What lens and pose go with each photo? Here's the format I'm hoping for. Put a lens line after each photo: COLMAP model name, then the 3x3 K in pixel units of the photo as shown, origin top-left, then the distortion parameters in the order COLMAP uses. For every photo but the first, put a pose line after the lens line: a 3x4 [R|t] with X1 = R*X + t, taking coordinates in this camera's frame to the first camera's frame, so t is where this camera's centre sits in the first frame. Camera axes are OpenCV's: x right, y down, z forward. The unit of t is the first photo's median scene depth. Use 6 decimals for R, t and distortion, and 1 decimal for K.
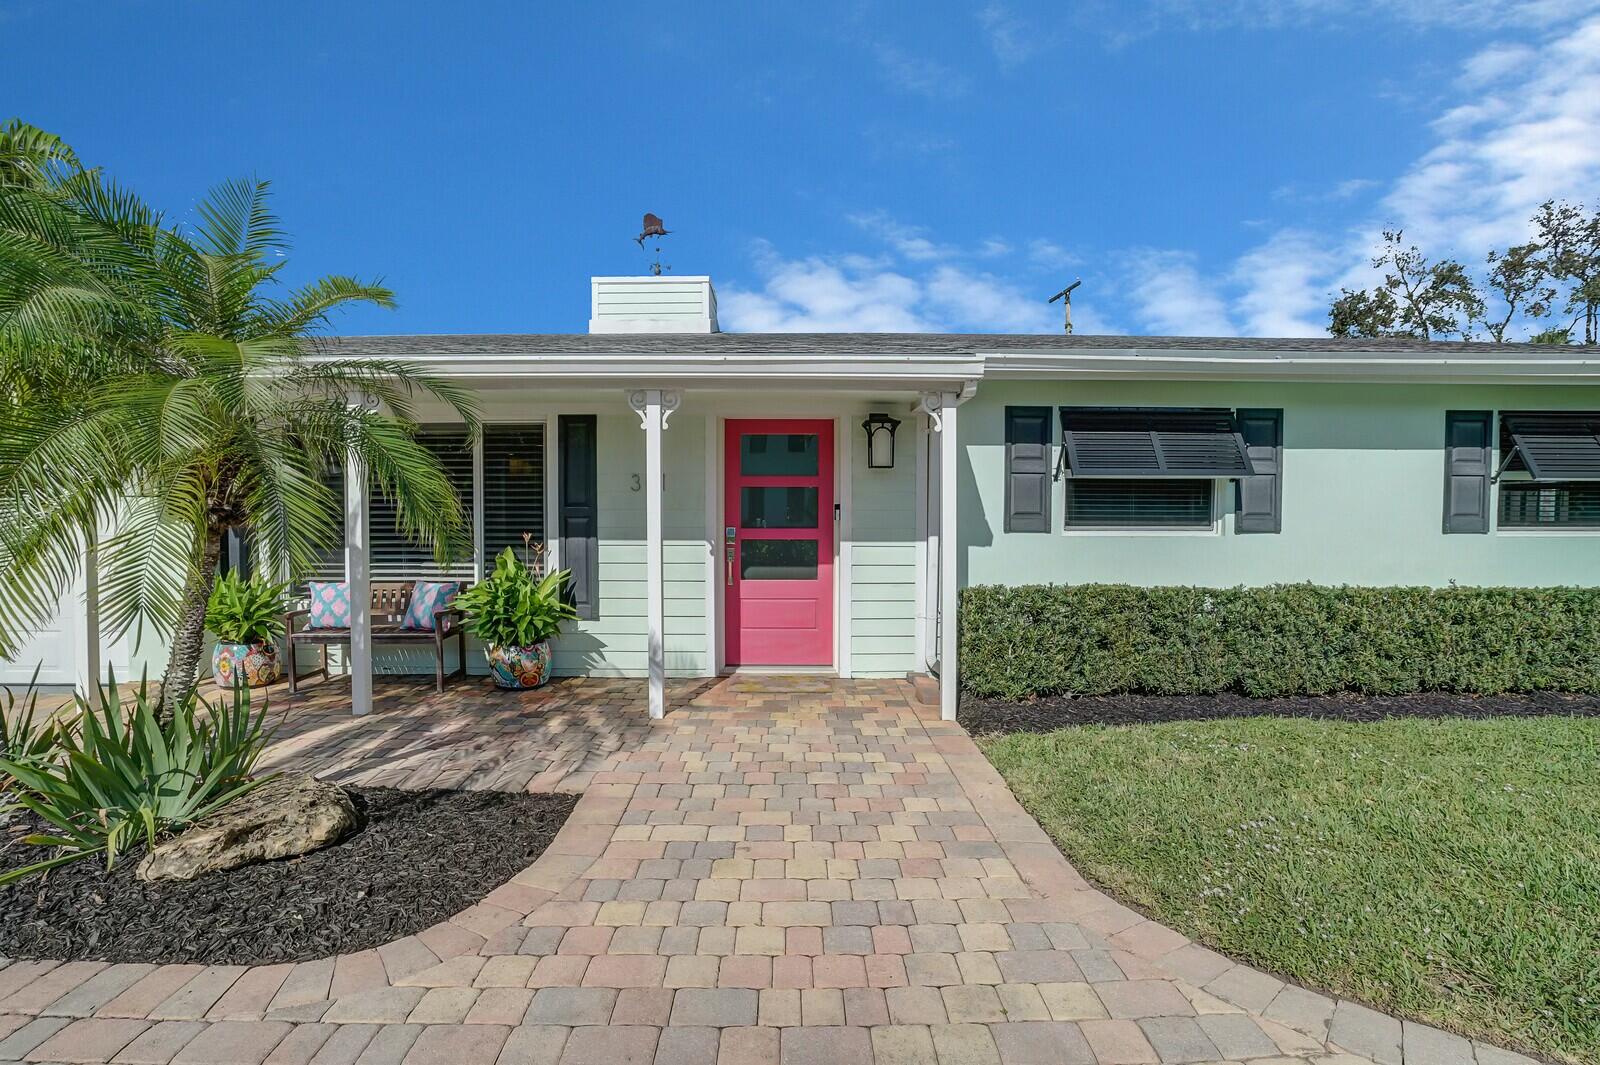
lens RADIAL K [[735.7, 0, 798.8], [0, 735.7, 538.4], [0, 0, 1]] dist [-0.063287, 0.024425]
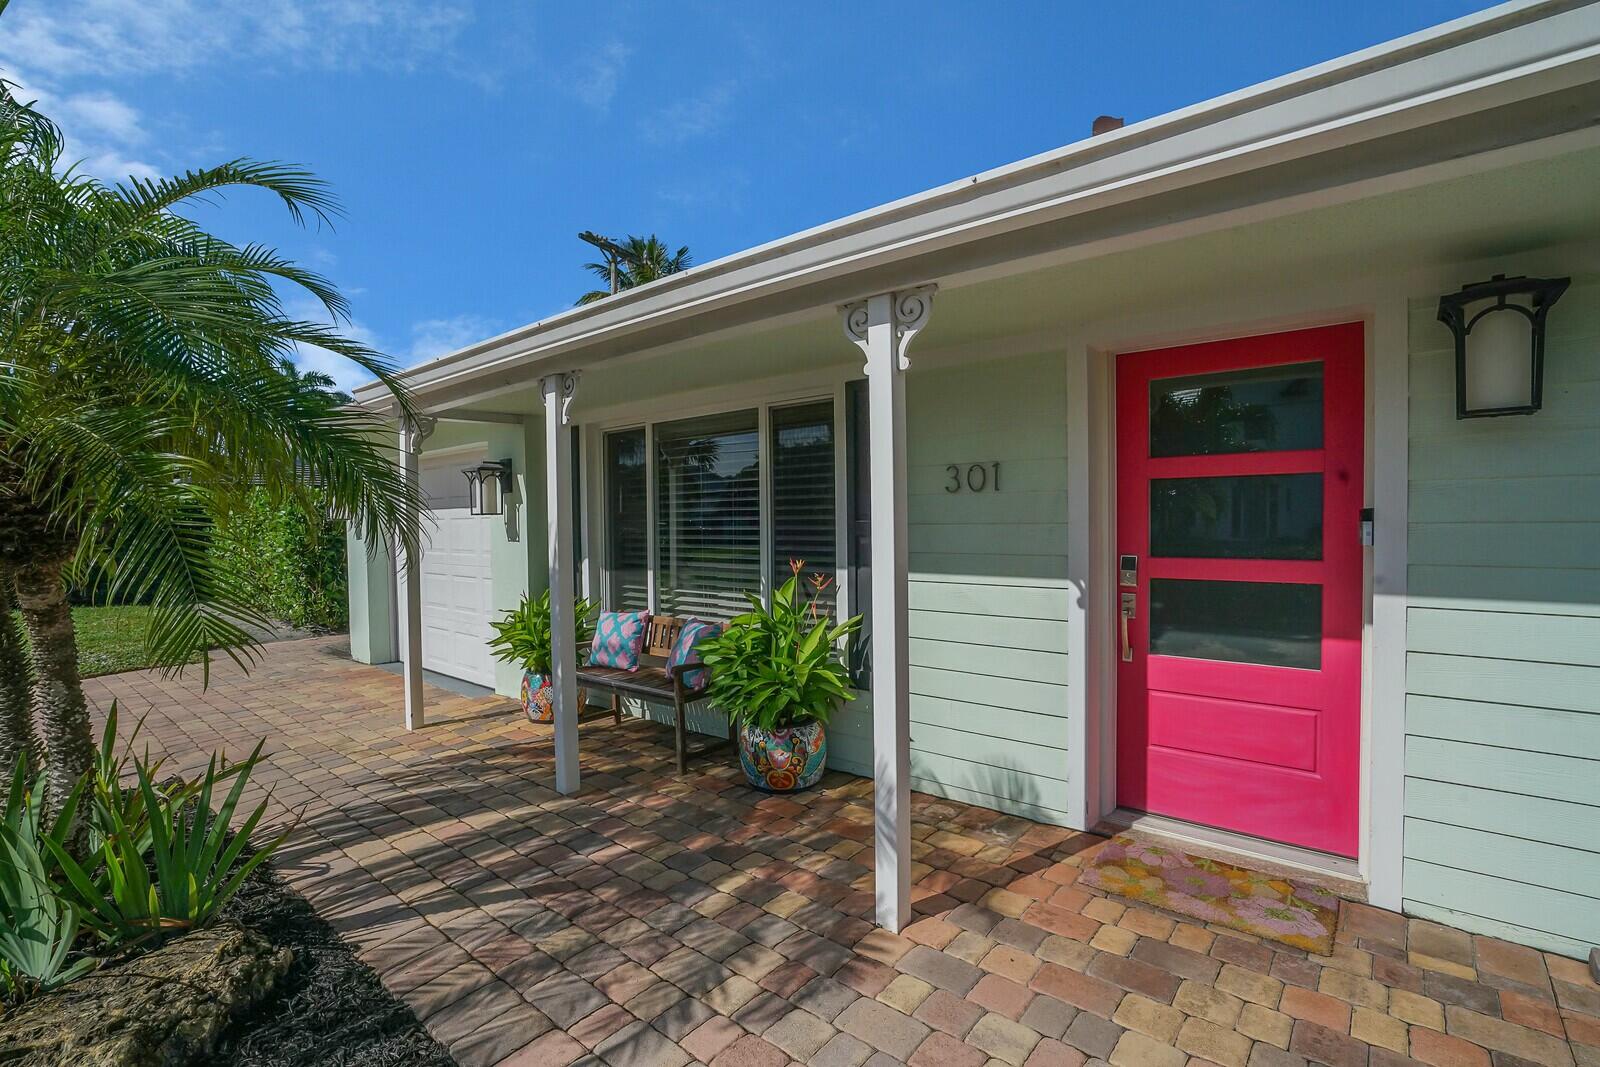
lens RADIAL K [[735.7, 0, 798.8], [0, 735.7, 539.4], [0, 0, 1]] dist [-0.063287, 0.024425]
pose [[0.755528, 0.006838, -0.655081, 0.082278], [-0.008614, 0.999963, 0.000504, -0.027589], [0.655060, 0.005262, 0.755559, 0.500974]]
